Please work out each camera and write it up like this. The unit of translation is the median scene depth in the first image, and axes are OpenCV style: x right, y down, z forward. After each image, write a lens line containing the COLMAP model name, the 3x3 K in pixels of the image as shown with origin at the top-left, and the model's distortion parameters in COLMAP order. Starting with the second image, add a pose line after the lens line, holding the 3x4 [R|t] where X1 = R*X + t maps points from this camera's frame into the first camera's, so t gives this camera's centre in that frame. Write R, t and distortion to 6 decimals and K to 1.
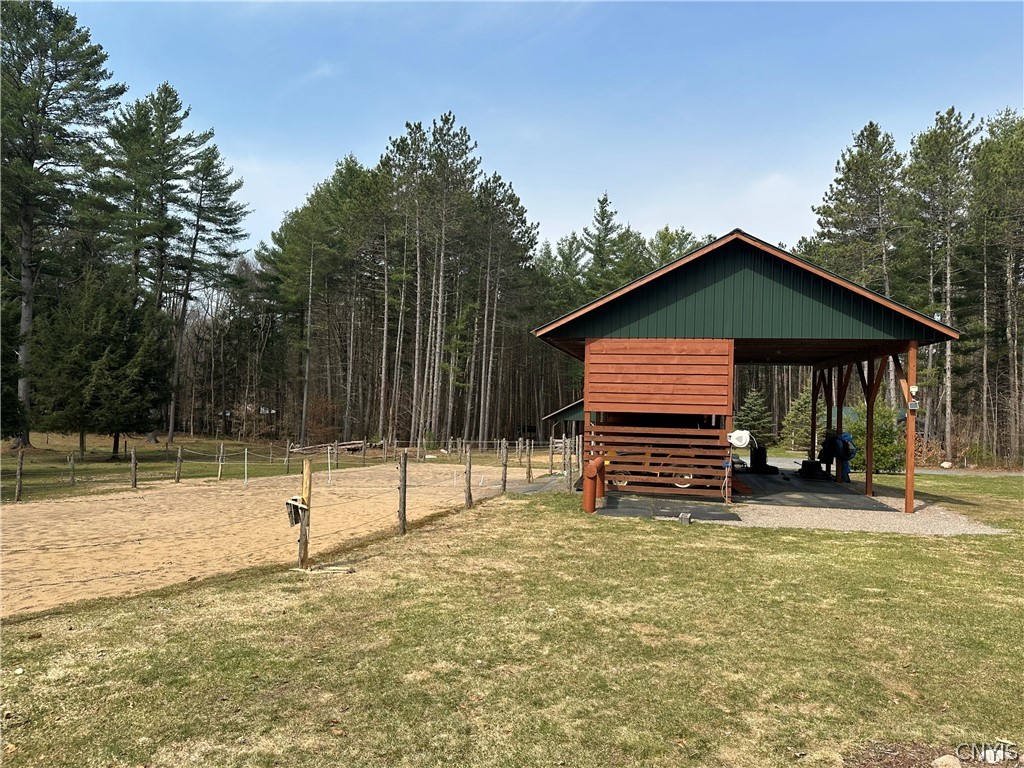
lens RADIAL K [[739.3, 0, 515.6], [0, 739.3, 380.7], [0, 0, 1]] dist [0.014677, -0.010555]
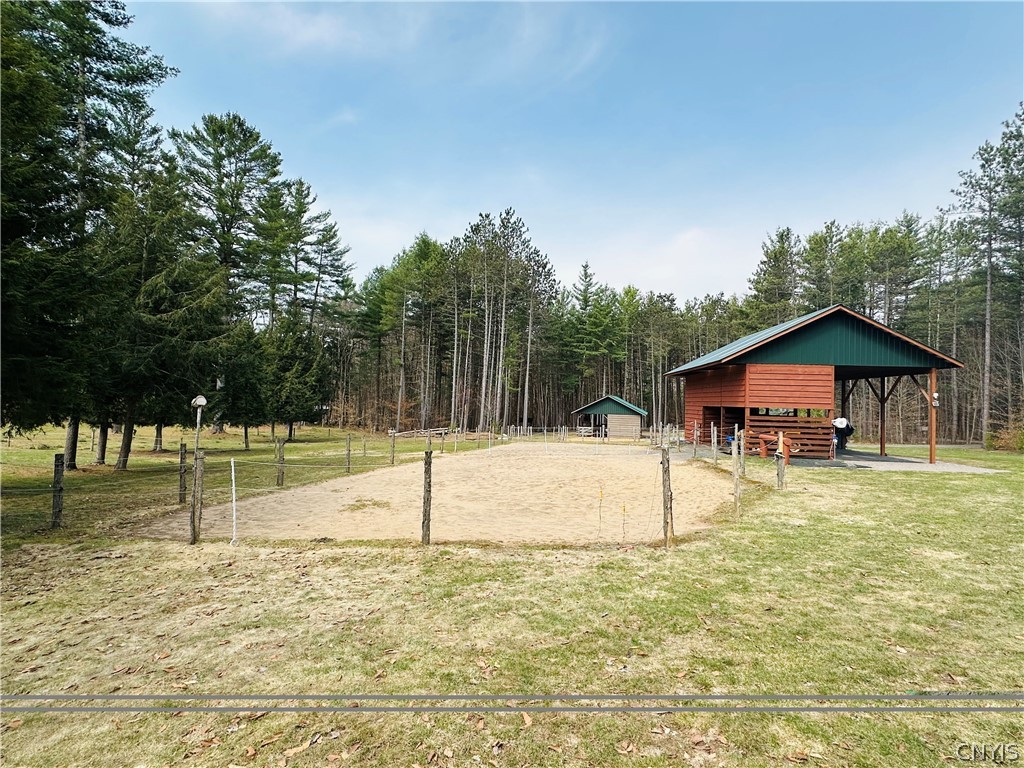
lens RADIAL K [[521.8, 0, 517.6], [0, 521.8, 382.3], [0, 0, 1]] dist [-0.004455, 0.002328]
pose [[0.994129, 0.003850, 0.108136, -0.166485], [-0.003252, 0.999978, -0.005709, -0.002049], [-0.108155, 0.005324, 0.994120, -0.044506]]
